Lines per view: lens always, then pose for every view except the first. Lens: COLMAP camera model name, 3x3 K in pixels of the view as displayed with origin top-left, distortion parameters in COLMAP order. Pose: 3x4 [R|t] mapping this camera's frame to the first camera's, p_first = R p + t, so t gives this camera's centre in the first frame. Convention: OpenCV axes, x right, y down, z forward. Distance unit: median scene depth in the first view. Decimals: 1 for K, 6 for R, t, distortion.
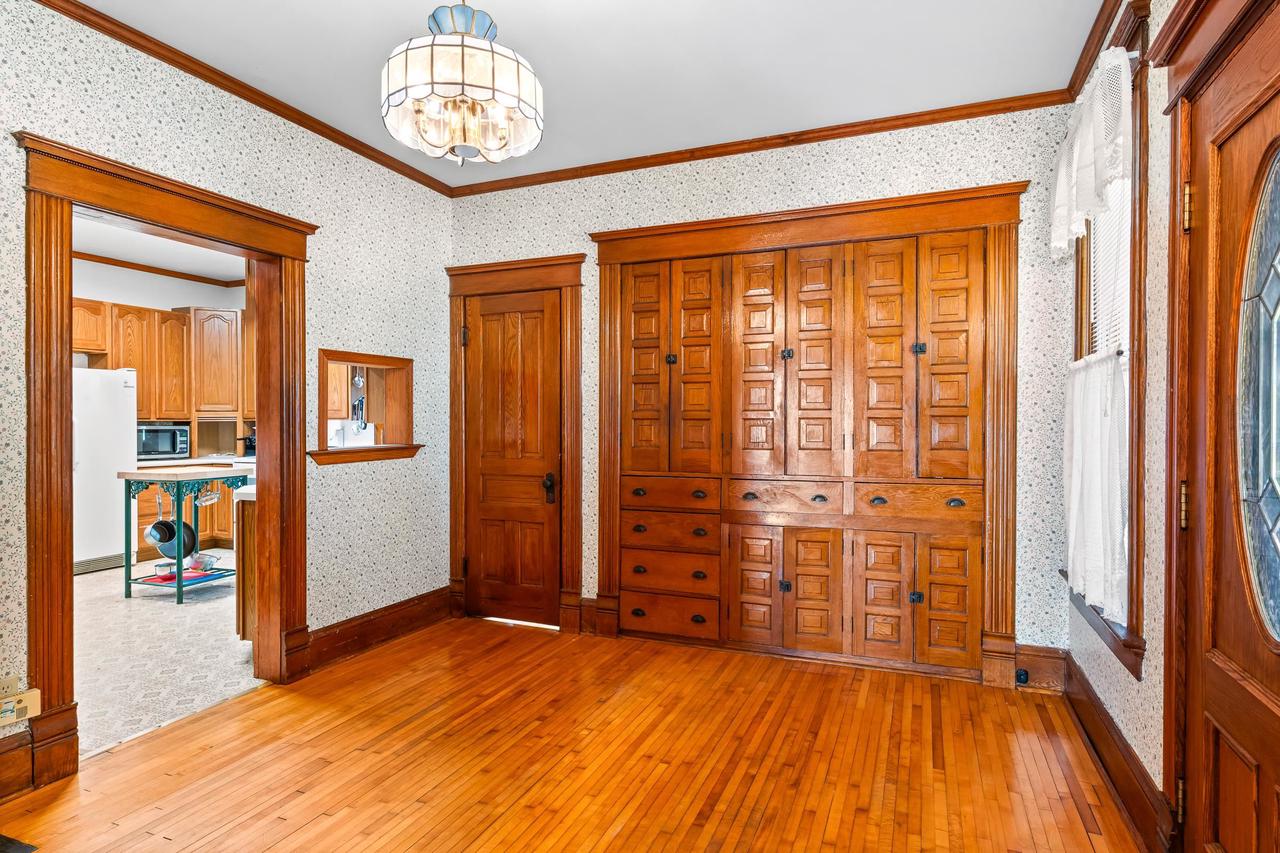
lens RADIAL K [[693.2, 0, 640.0], [0, 693.2, 426.5], [0, 0, 1]] dist [0.000329, 0.000013]
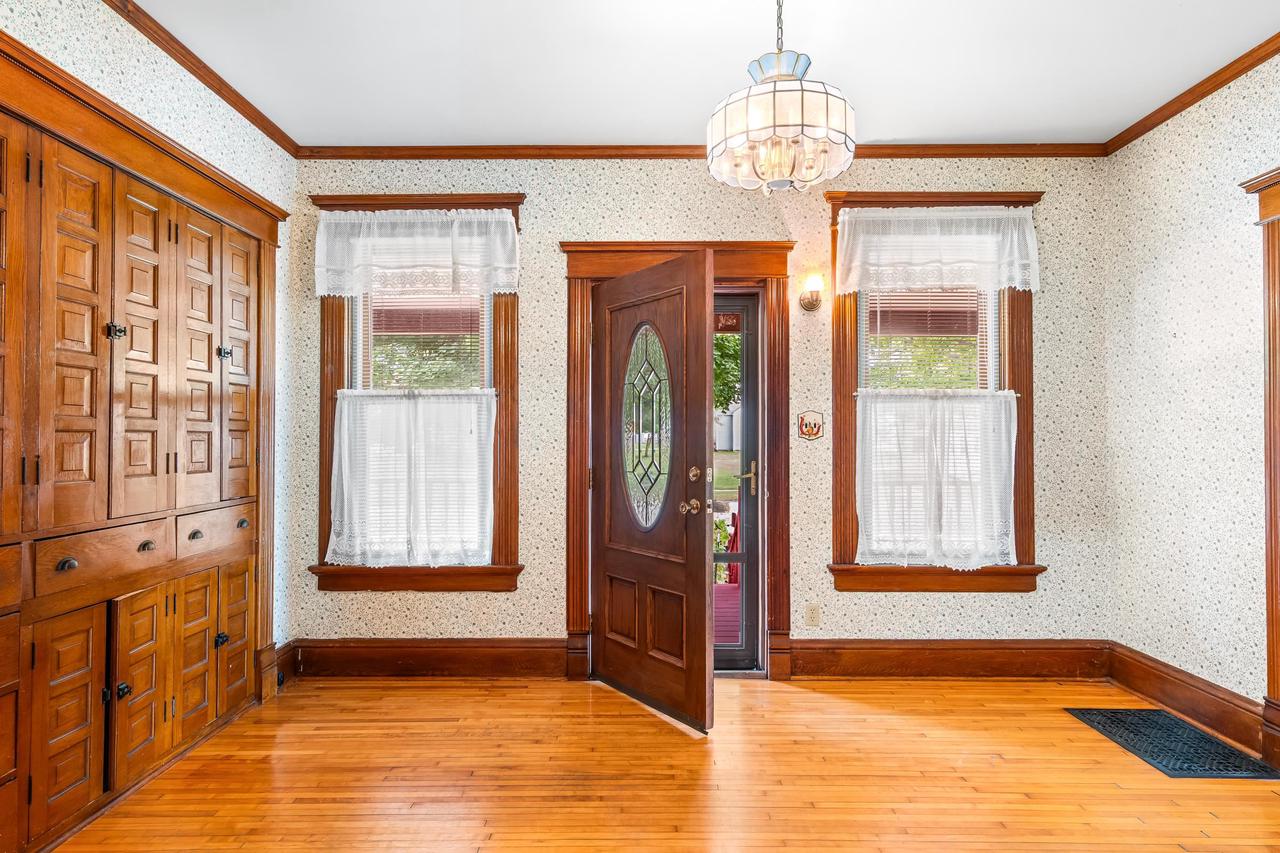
lens RADIAL K [[694.3, 0, 640.0], [0, 694.3, 426.5], [0, 0, 1]] dist [0.000075, 0.000069]
pose [[-0.378213, 0.020350, 0.925495, -0.627108], [0.006049, 0.999791, -0.019512, 0.000333], [-0.925699, -0.001781, -0.378258, 0.870791]]
